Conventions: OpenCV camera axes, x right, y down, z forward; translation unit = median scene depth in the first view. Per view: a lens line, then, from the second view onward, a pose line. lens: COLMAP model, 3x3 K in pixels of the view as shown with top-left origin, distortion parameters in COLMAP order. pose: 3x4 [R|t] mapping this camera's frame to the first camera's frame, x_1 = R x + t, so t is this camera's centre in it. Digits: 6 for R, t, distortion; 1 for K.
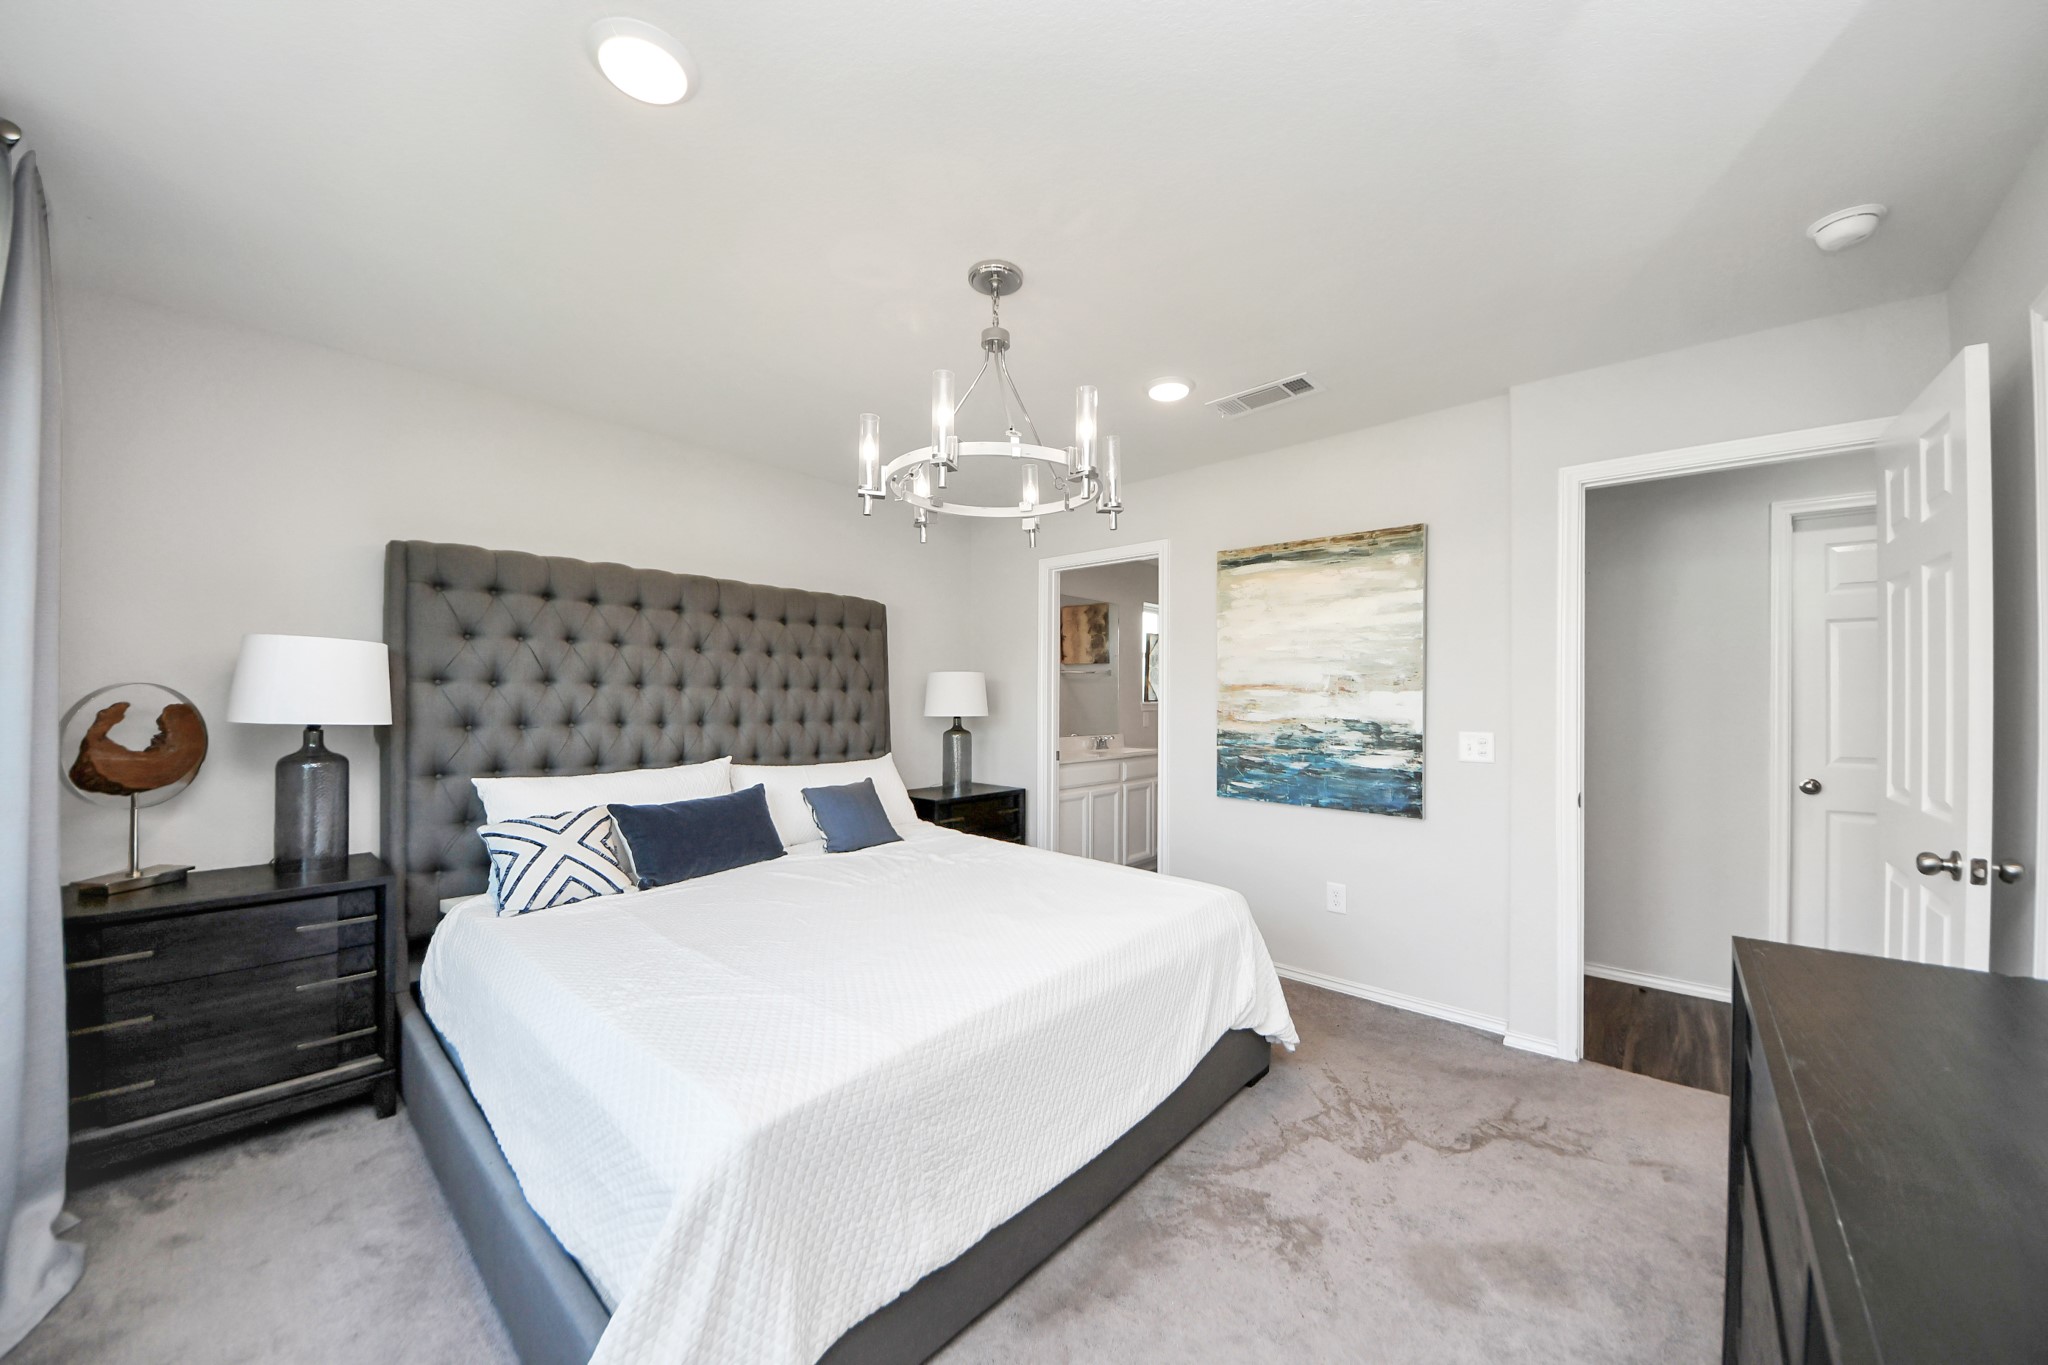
lens RADIAL K [[728.0, 0, 1021.9], [0, 728.0, 688.0], [0, 0, 1]] dist [0.016086, -0.000049]
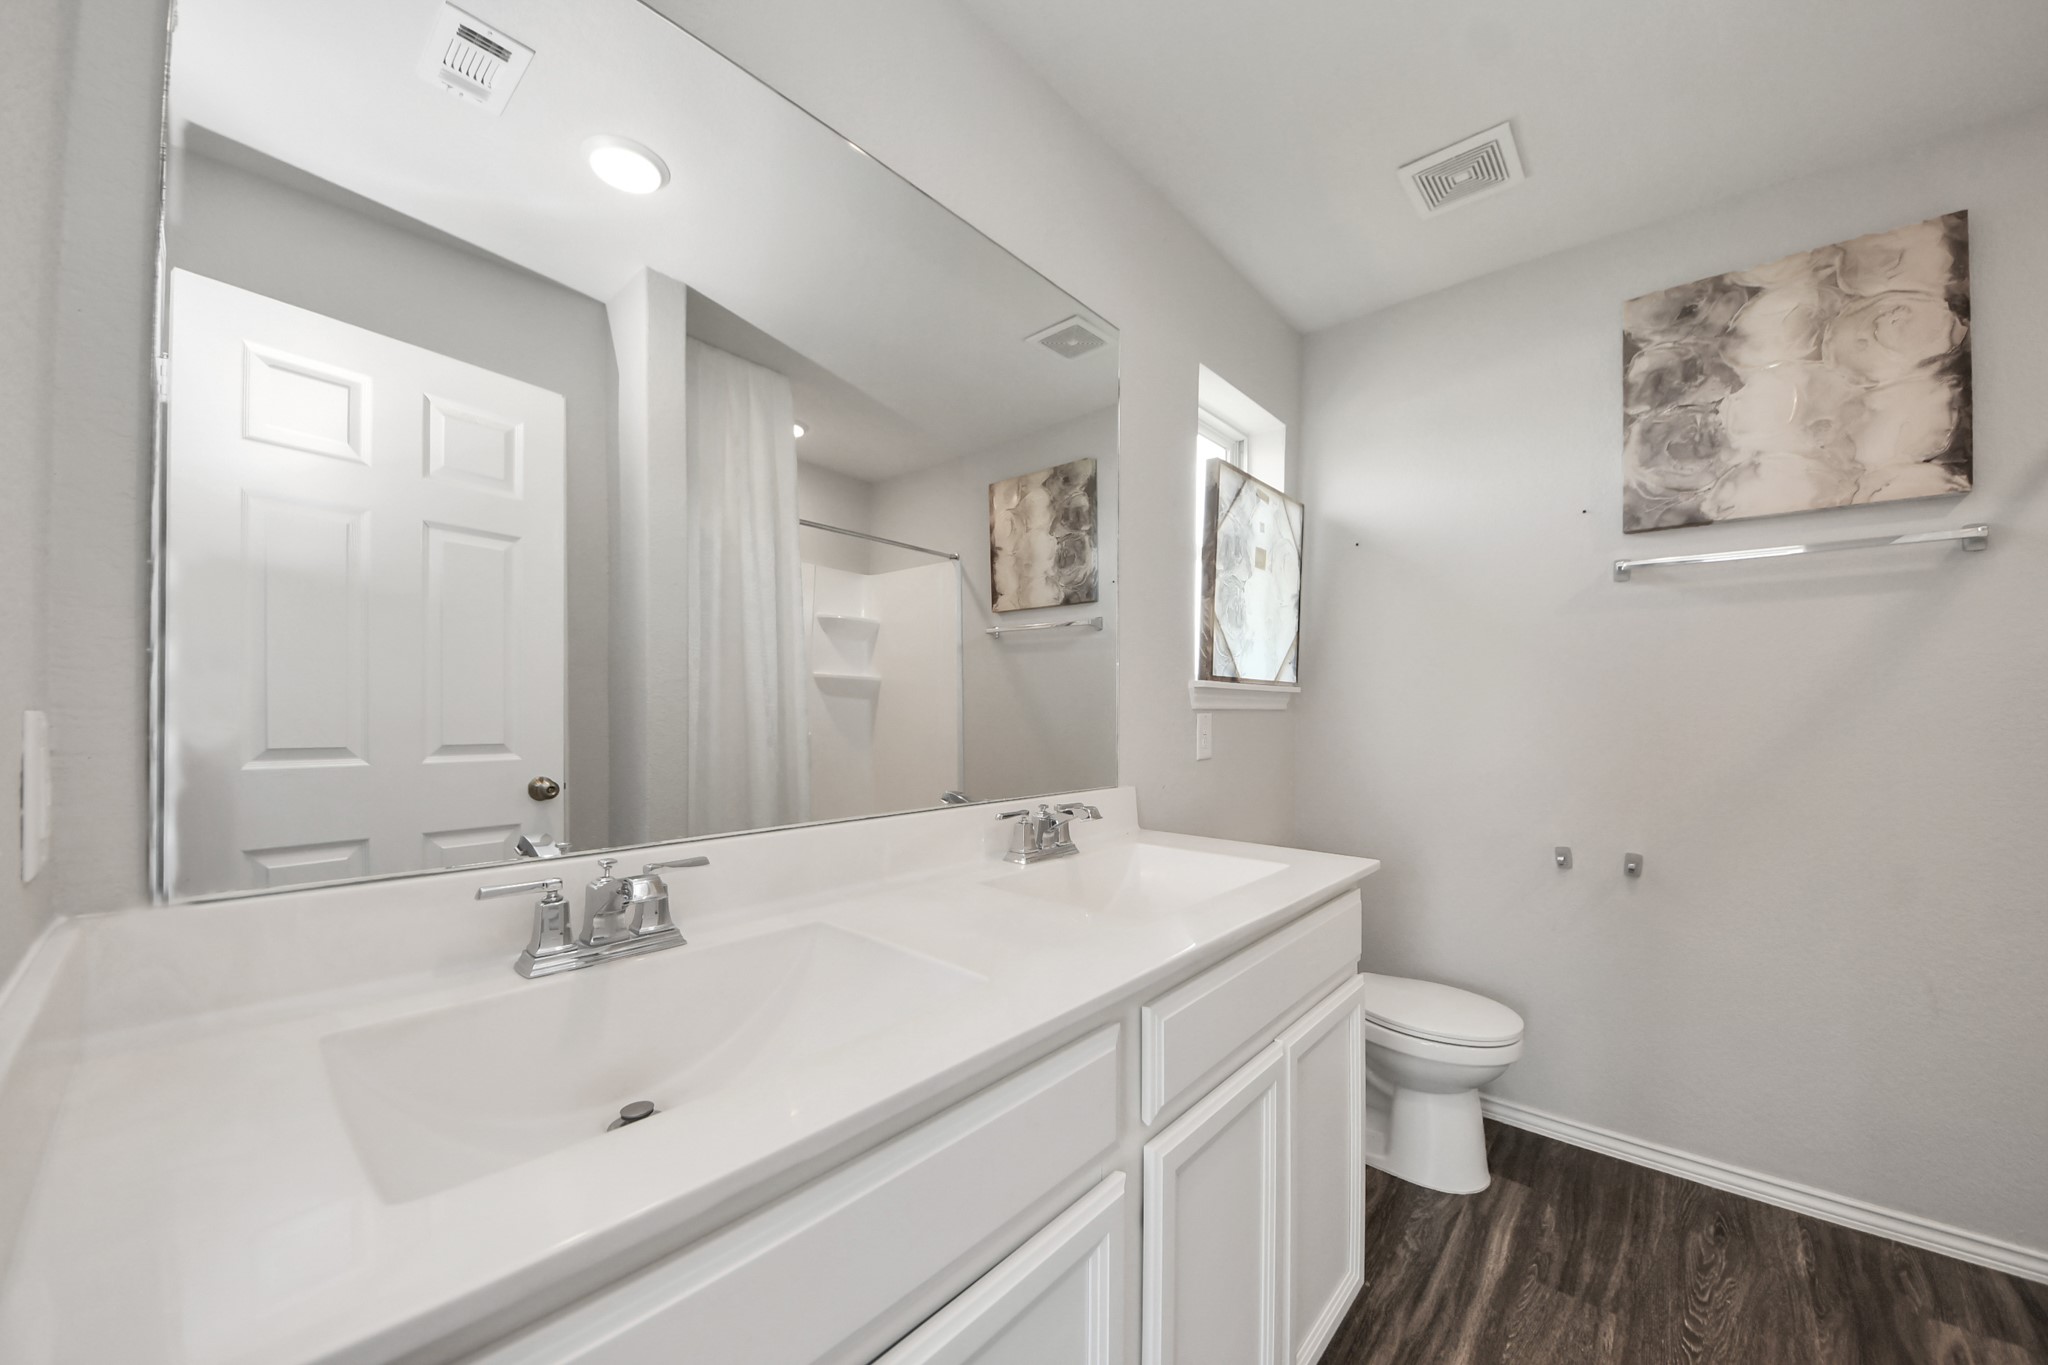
lens RADIAL K [[728.0, 0, 1025.4], [0, 728.0, 703.5], [0, 0, 1]] dist [0.016086, -0.000049]
pose [[0.999967, 0.007612, 0.002681, 0.078055], [-0.007596, 0.999953, -0.005972, 0.027052], [-0.002726, 0.005952, 0.999979, 0.587263]]
